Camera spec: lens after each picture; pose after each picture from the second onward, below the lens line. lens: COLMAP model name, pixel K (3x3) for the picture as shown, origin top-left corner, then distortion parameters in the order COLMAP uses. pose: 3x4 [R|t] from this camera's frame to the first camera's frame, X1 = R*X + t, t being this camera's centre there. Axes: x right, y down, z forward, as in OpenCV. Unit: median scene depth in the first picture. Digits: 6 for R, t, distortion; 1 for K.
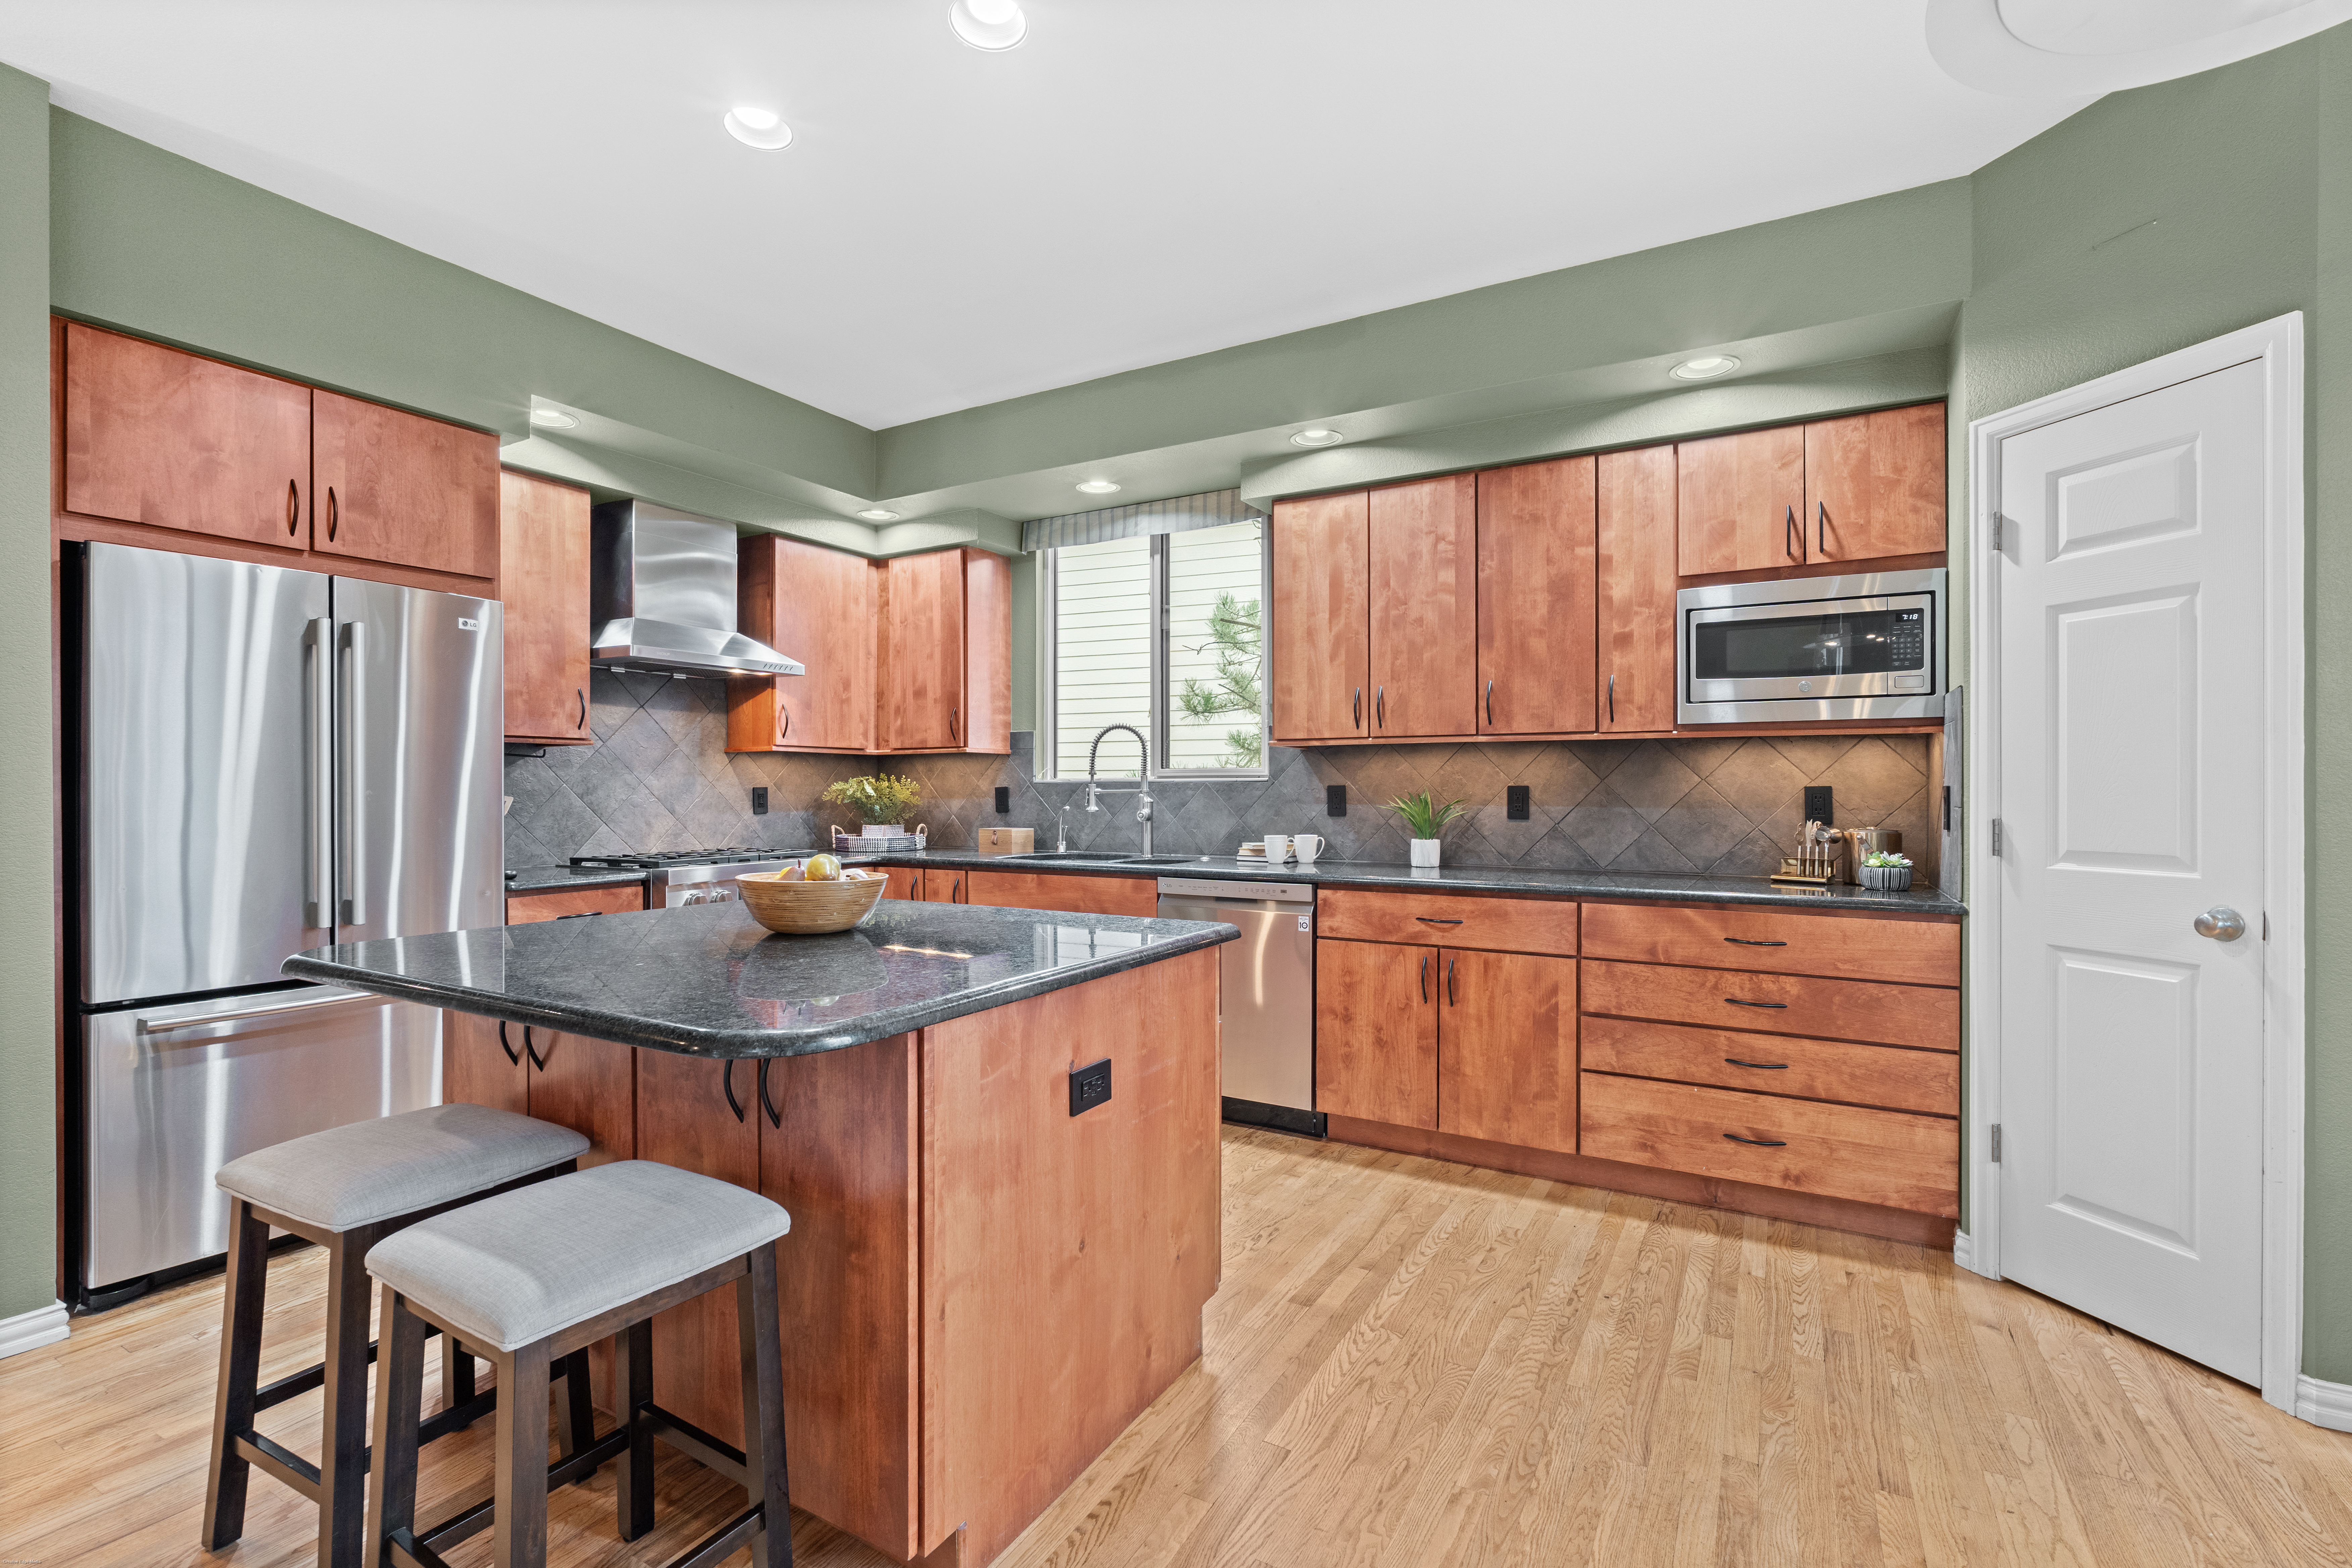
lens RADIAL K [[1078.8, 0, 1158.2], [0, 1078.8, 792.2], [0, 0, 1]] dist [-0.003281, -0.000205]
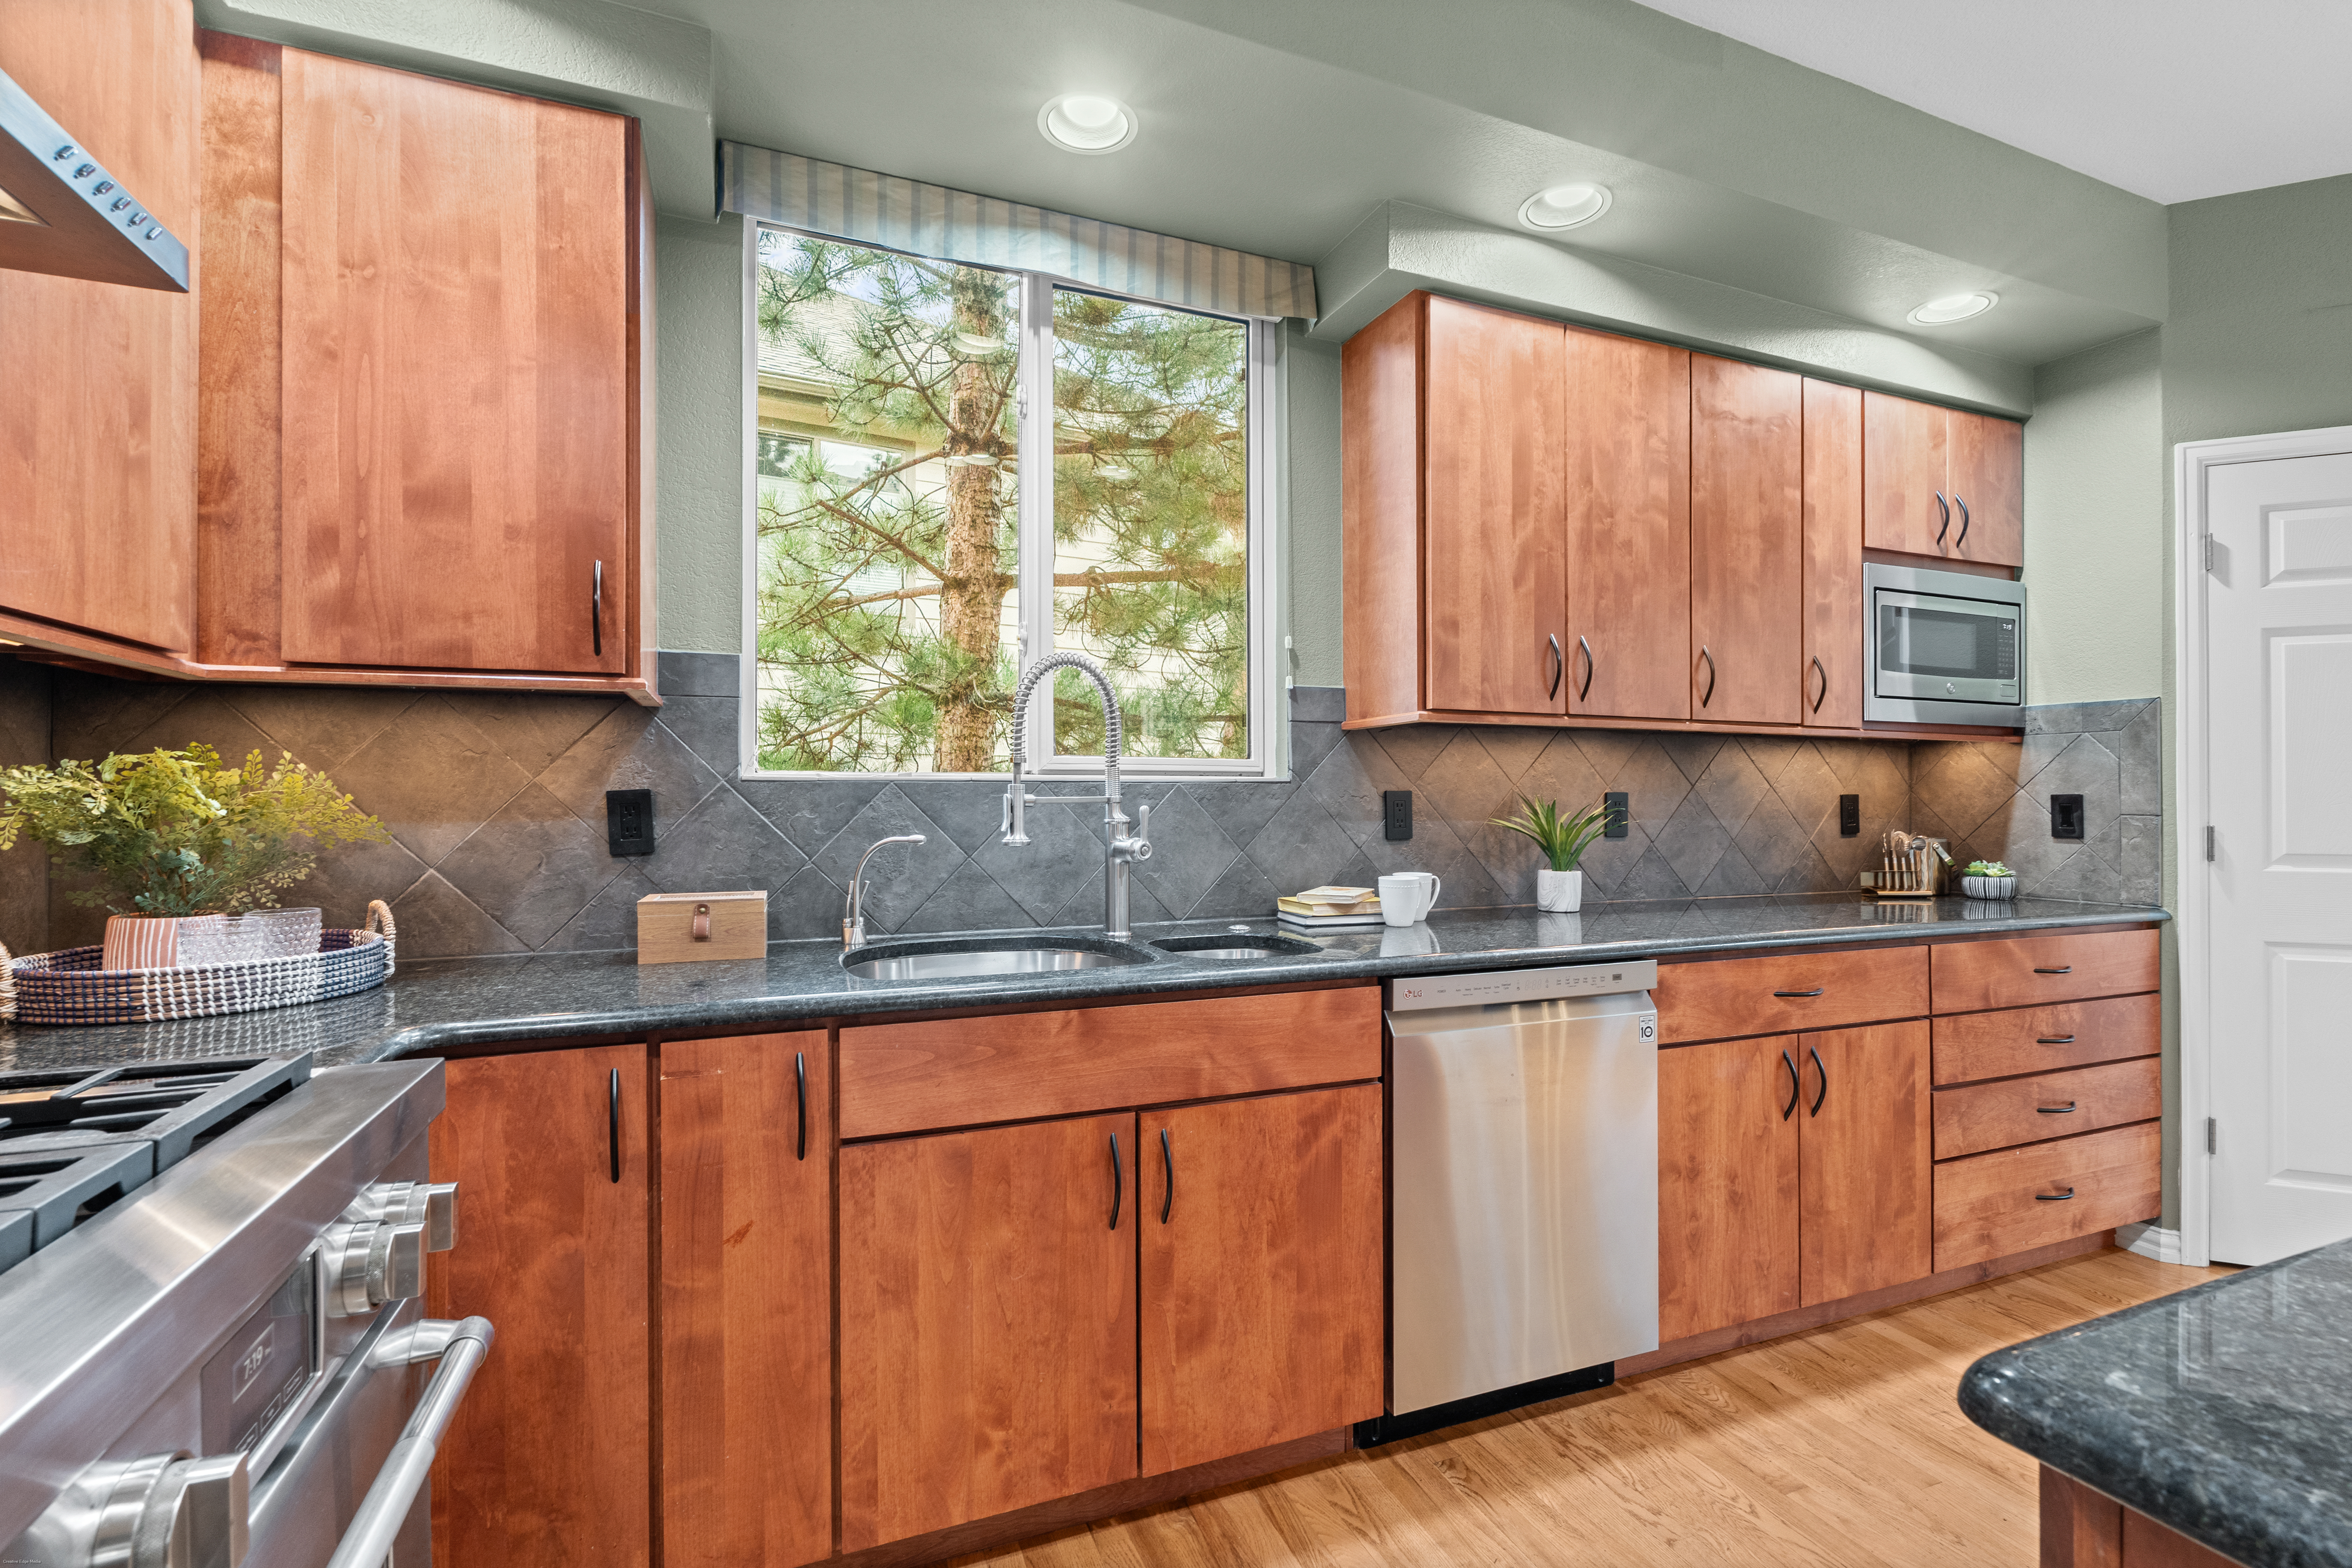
lens RADIAL K [[1078.8, 0, 1158.2], [0, 1078.8, 792.2], [0, 0, 1]] dist [-0.003281, -0.000205]
pose [[0.594769, 0.005634, 0.803877, -0.497719], [0.001449, 0.999966, -0.008080, -0.000689], [-0.803896, 0.005971, 0.594740, 0.888241]]
